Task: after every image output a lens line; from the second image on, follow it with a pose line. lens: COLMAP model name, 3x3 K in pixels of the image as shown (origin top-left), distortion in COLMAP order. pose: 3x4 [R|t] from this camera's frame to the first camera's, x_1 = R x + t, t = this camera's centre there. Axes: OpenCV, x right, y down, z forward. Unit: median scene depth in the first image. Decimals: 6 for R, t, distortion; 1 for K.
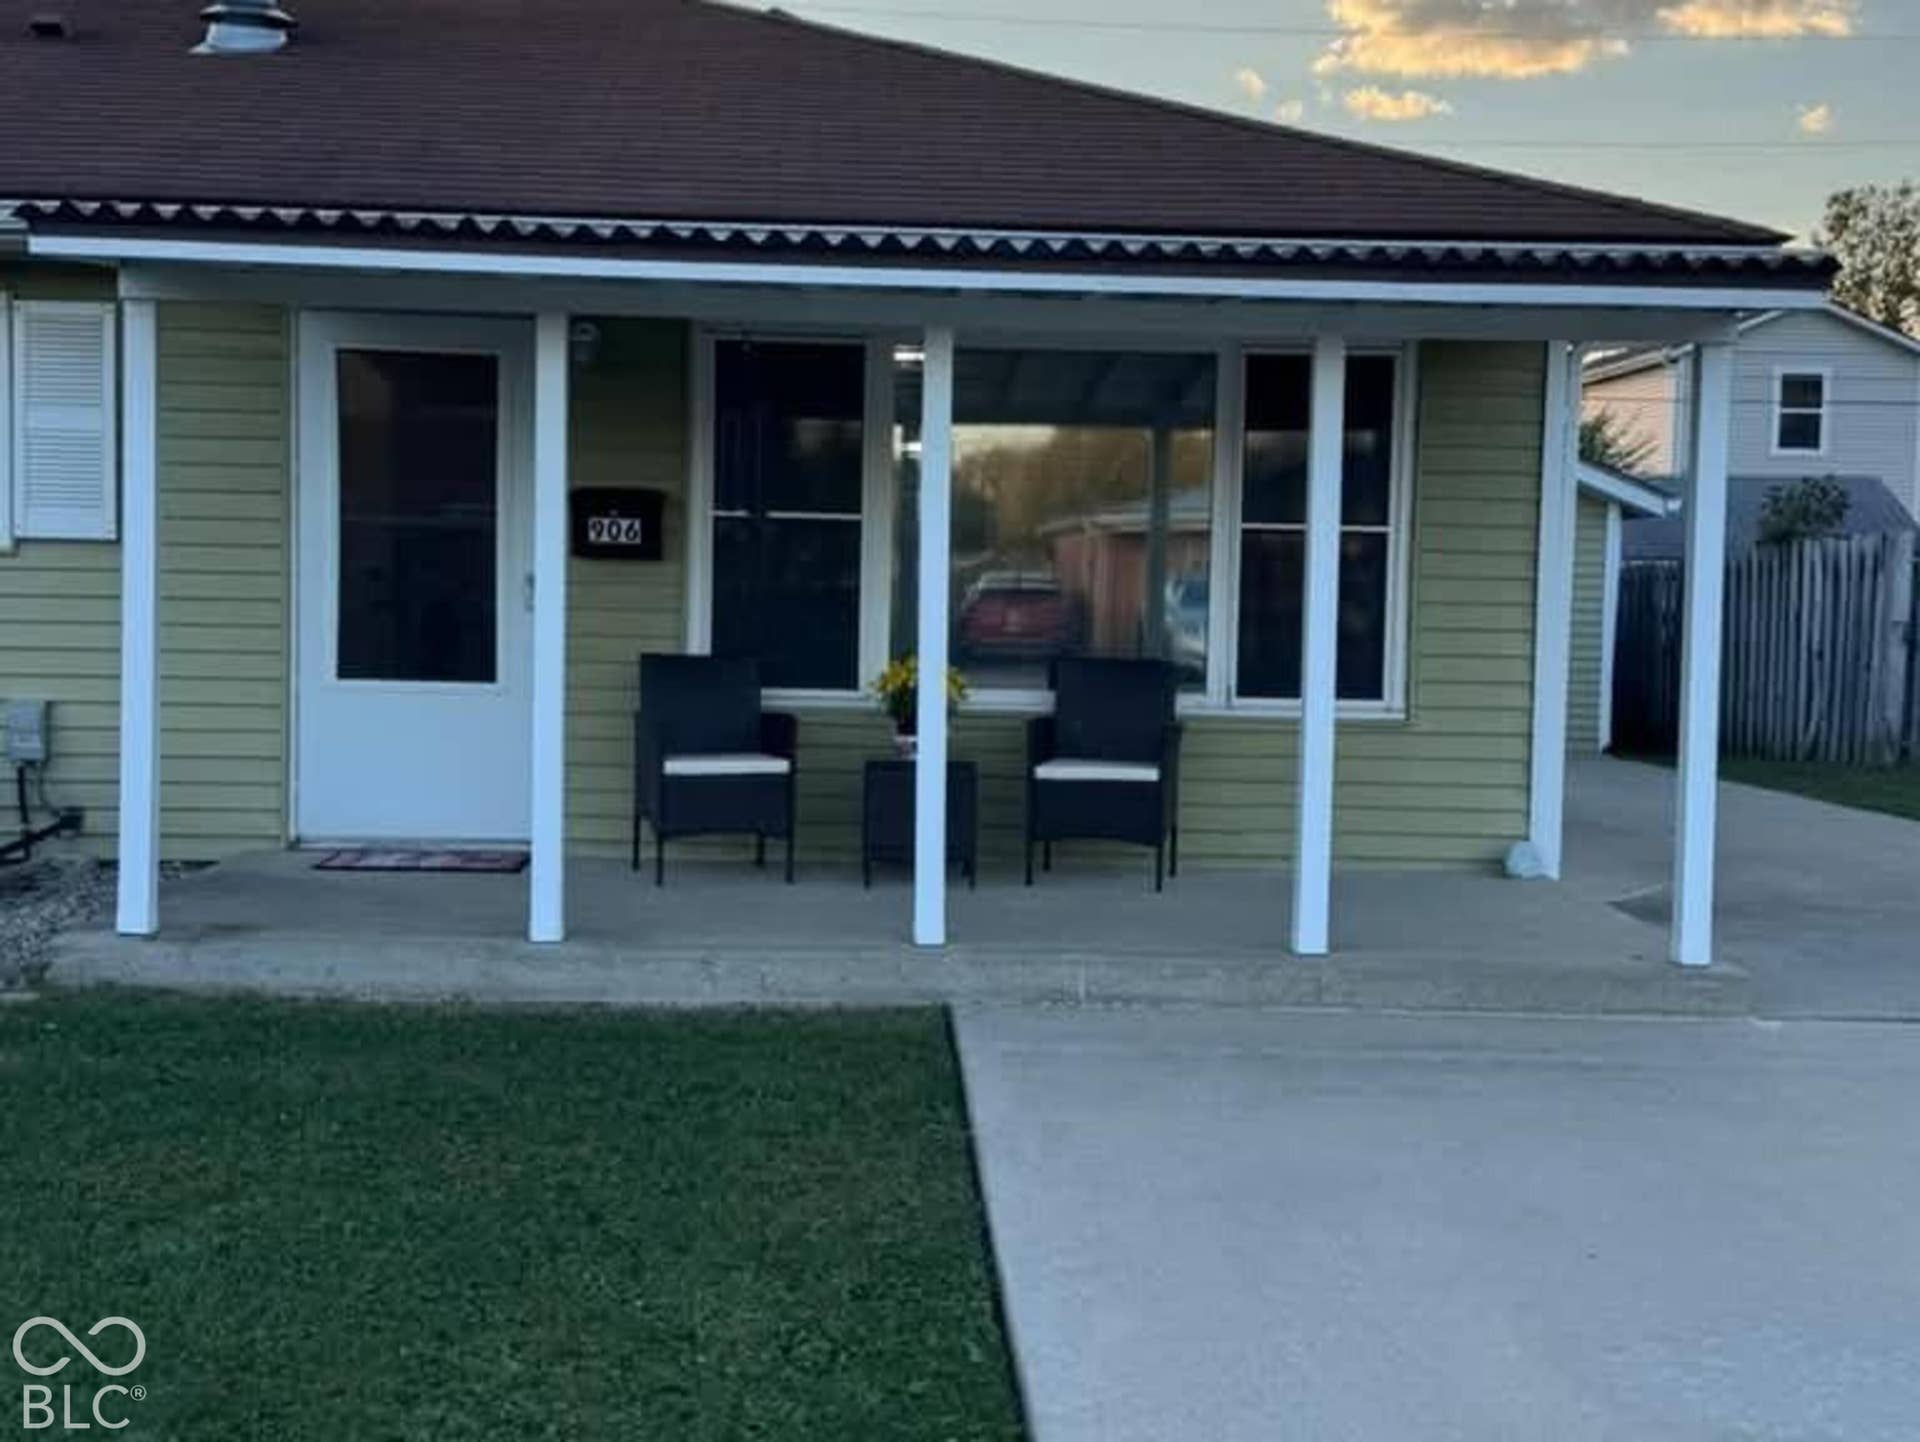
lens RADIAL K [[1045.2, 0, 960.0], [0, 1045.2, 721.0], [0, 0, 1]] dist [0.002426, 0.000760]
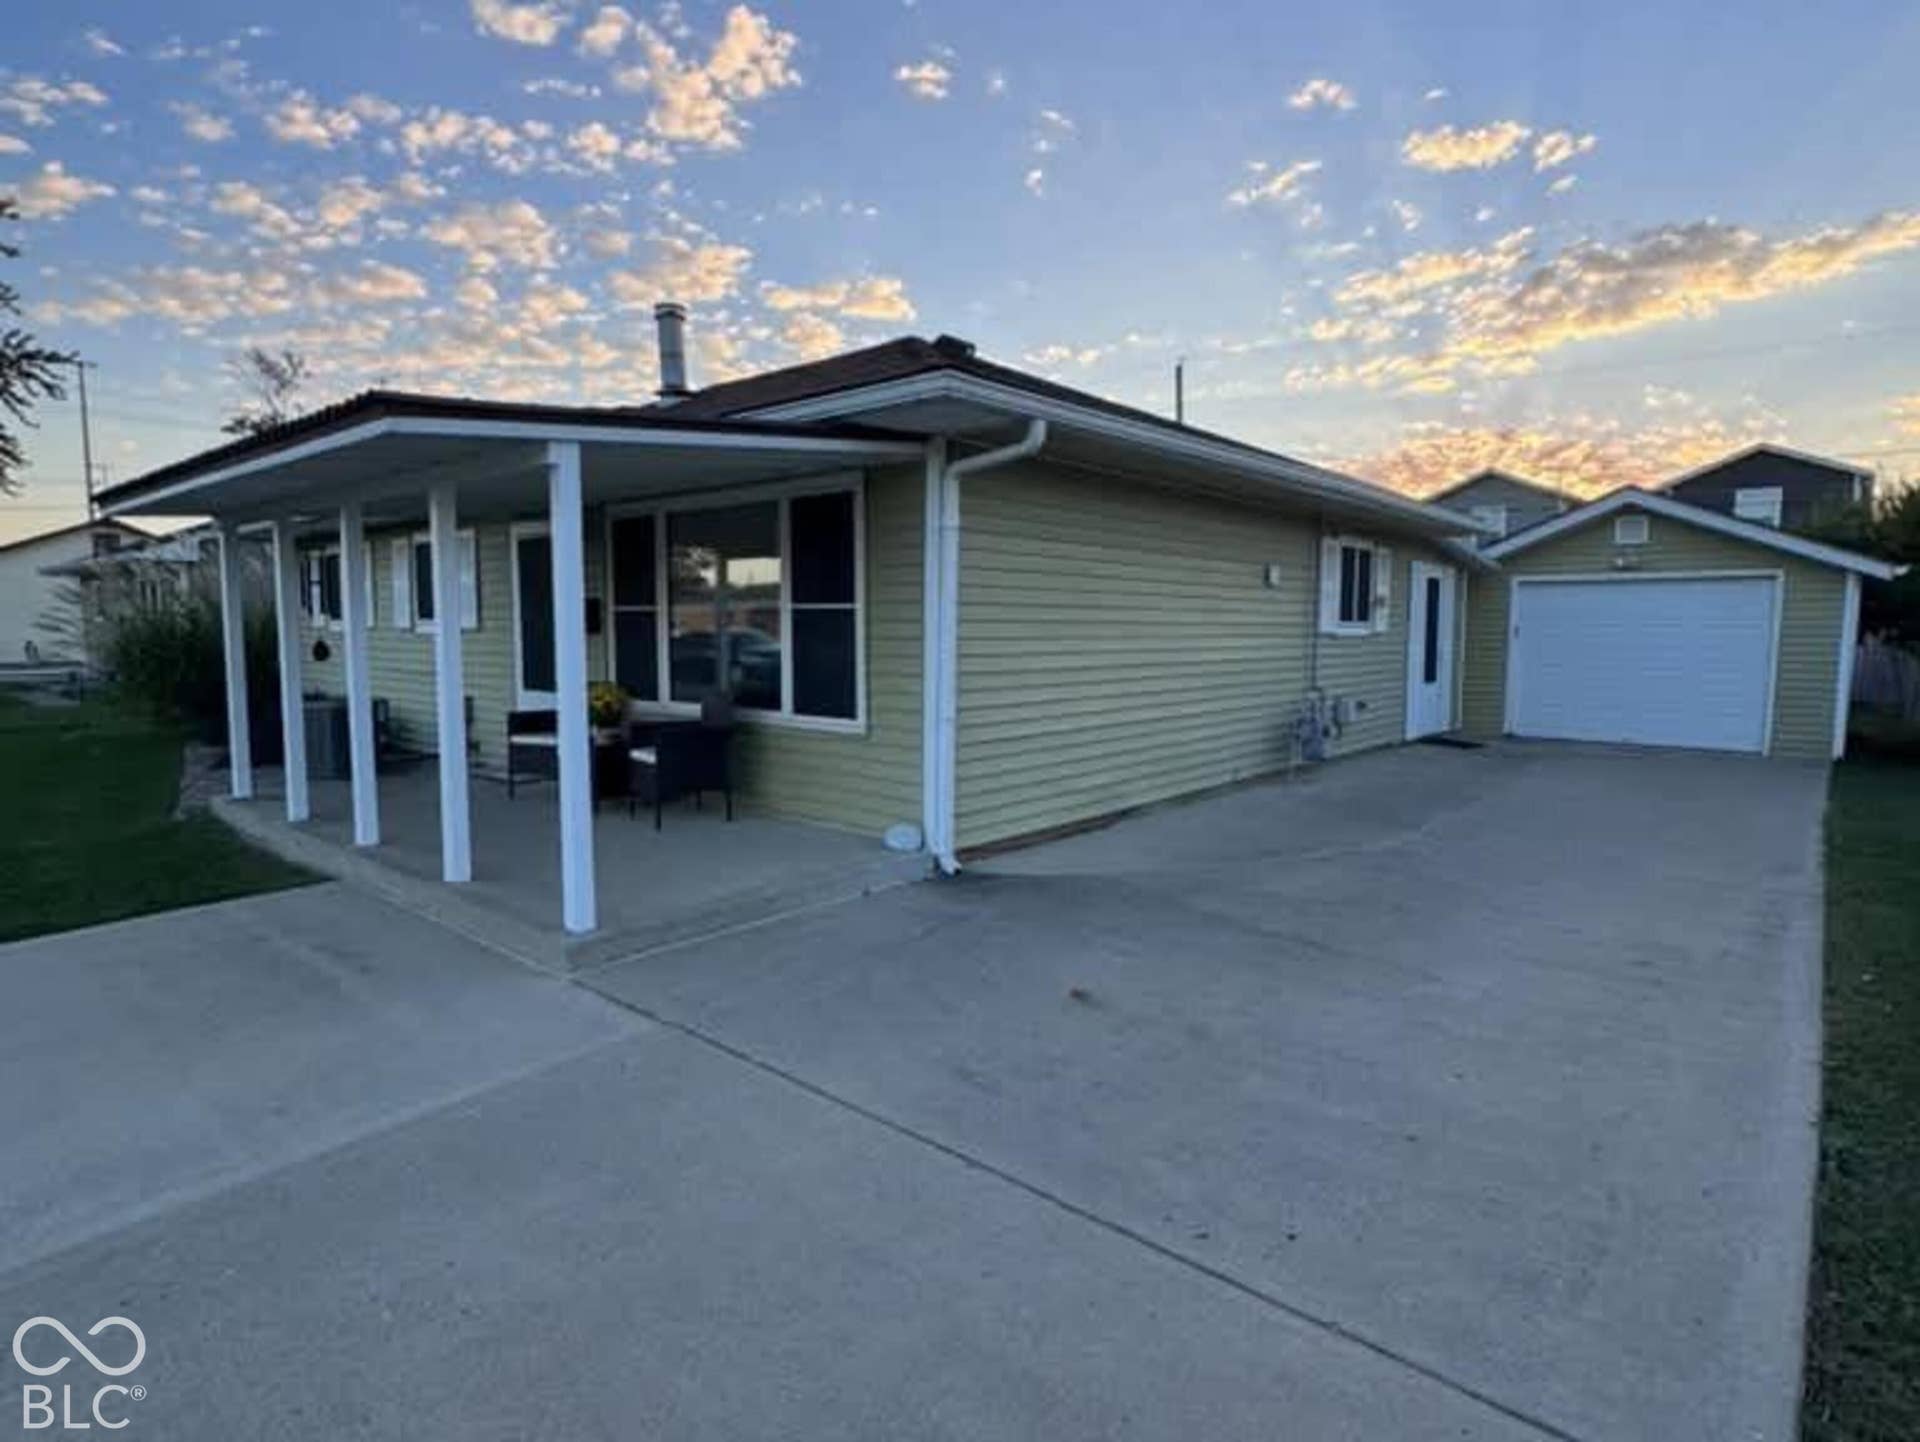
lens RADIAL K [[1045.2, 0, 960.0], [0, 1045.2, 721.0], [0, 0, 1]] dist [0.002426, 0.000760]
pose [[0.746351, 0.040921, -0.664293, 1.510760], [-0.011212, 0.998739, 0.048927, -0.093833], [0.665458, -0.029069, 0.745869, -0.014180]]
